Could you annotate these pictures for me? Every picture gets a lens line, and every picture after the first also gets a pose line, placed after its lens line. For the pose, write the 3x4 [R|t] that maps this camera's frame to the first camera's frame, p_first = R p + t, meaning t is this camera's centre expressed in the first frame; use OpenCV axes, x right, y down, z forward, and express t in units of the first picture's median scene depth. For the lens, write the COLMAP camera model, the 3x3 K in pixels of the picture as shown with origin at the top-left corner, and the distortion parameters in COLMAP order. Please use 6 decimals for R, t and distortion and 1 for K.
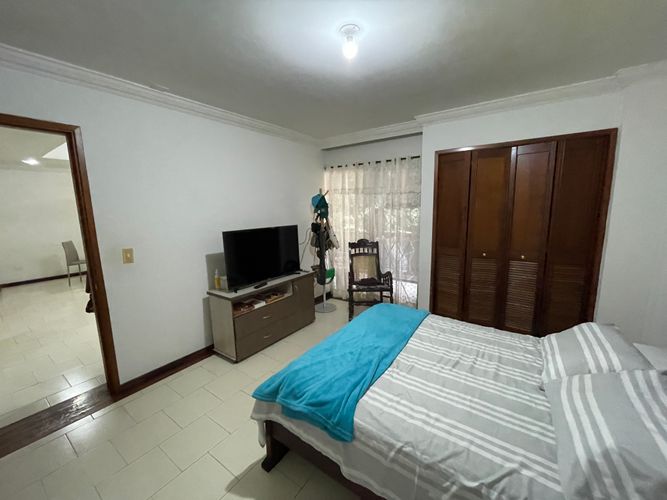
lens RADIAL K [[272.6, 0, 337.1], [0, 272.6, 250.8], [0, 0, 1]] dist [-0.003600, 0.000719]
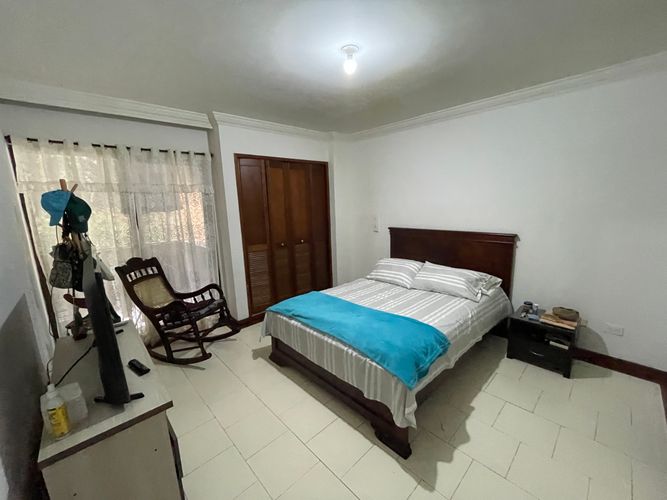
lens RADIAL K [[272.6, 0, 332.3], [0, 272.6, 252.6], [0, 0, 1]] dist [-0.003600, 0.000719]
pose [[0.192875, -0.172630, 0.965918, -0.725587], [0.187642, 0.972724, 0.136378, -0.087970], [-0.963115, 0.154943, 0.220006, 0.568301]]
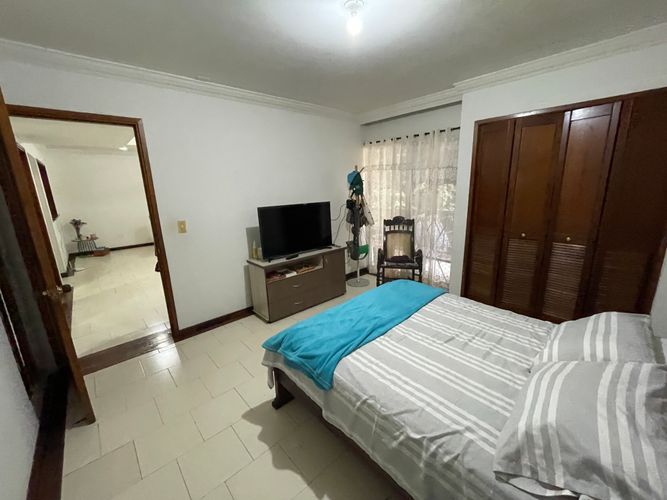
lens RADIAL K [[272.6, 0, 335.8], [0, 272.6, 250.8], [0, 0, 1]] dist [-0.003600, 0.000719]
pose [[0.977220, 0.041368, -0.208158, 0.129485], [-0.024076, 0.996096, 0.084933, 0.004747], [0.210859, -0.077987, 0.974401, -0.034147]]
